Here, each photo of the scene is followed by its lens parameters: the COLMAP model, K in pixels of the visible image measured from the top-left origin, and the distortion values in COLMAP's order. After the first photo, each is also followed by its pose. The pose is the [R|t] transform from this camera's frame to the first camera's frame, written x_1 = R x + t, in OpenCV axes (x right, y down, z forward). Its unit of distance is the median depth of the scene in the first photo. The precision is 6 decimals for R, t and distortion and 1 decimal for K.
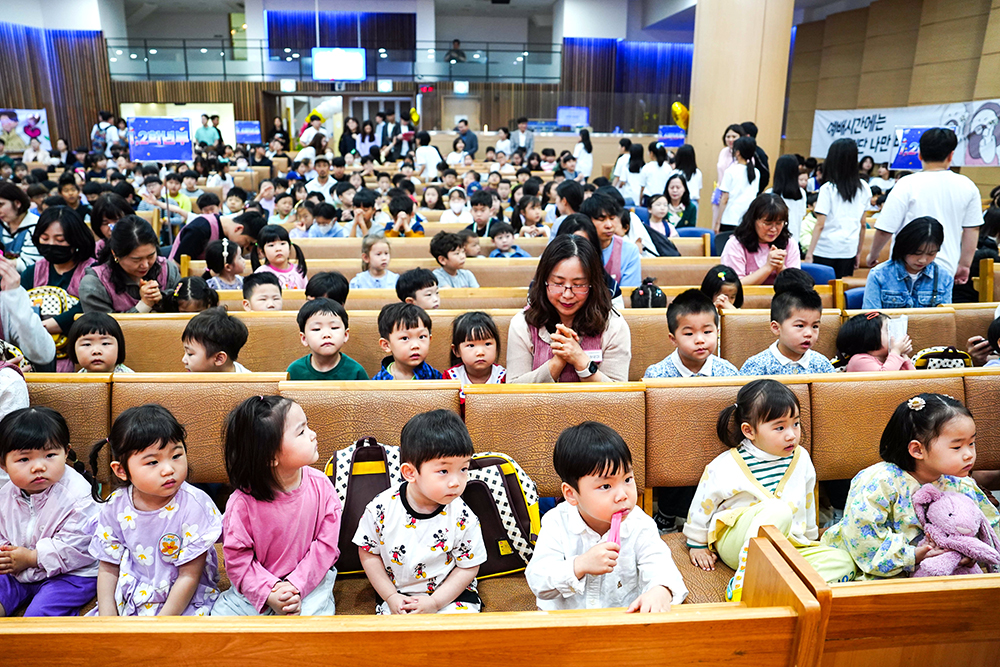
lens RADIAL K [[757.2, 0, 538.6], [0, 757.2, 352.3], [0, 0, 1]] dist [-0.079958, 0.037422]
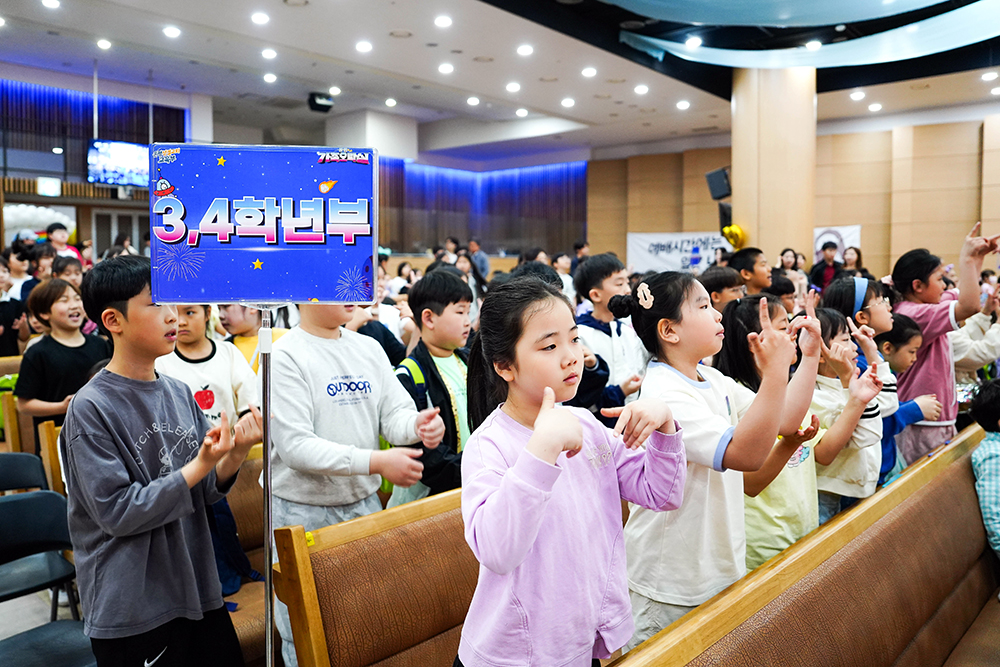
lens RADIAL K [[757.2, 0, 488.2], [0, 757.2, 331.0], [0, 0, 1]] dist [-0.079958, 0.037422]
pose [[0.725087, -0.070406, 0.685049, -0.511862], [0.198454, 0.973923, -0.109958, -0.078156], [-0.659443, 0.215680, 0.720151, 0.281599]]
